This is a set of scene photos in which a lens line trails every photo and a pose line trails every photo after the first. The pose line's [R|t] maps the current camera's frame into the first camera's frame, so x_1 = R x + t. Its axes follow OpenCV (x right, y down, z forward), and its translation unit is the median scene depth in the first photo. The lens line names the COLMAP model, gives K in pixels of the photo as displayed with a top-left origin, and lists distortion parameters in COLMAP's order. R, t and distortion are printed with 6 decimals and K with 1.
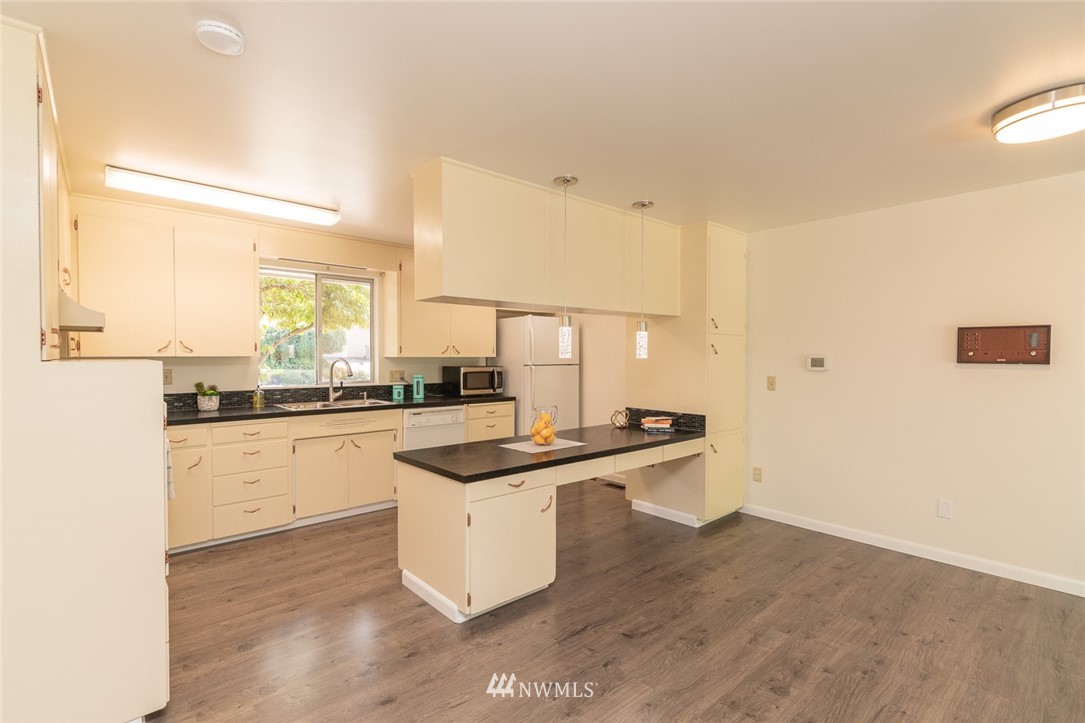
lens RADIAL K [[511.2, 0, 542.0], [0, 511.2, 368.4], [0, 0, 1]] dist [-0.000672, 0.000731]
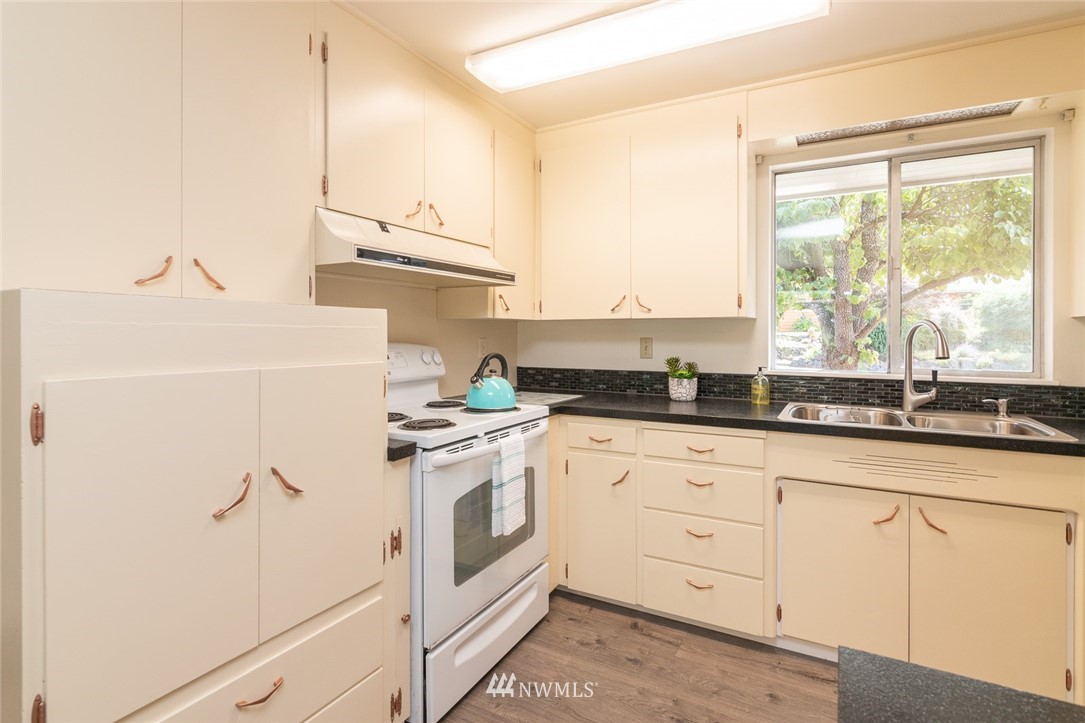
lens RADIAL K [[511.2, 0, 550.6], [0, 511.2, 336.0], [0, 0, 1]] dist [-0.000672, 0.000731]
pose [[0.324280, 0.003012, -0.945956, -0.073986], [-0.023868, 0.999703, -0.004998, 0.006000], [0.945660, 0.024199, 0.324256, 0.598298]]
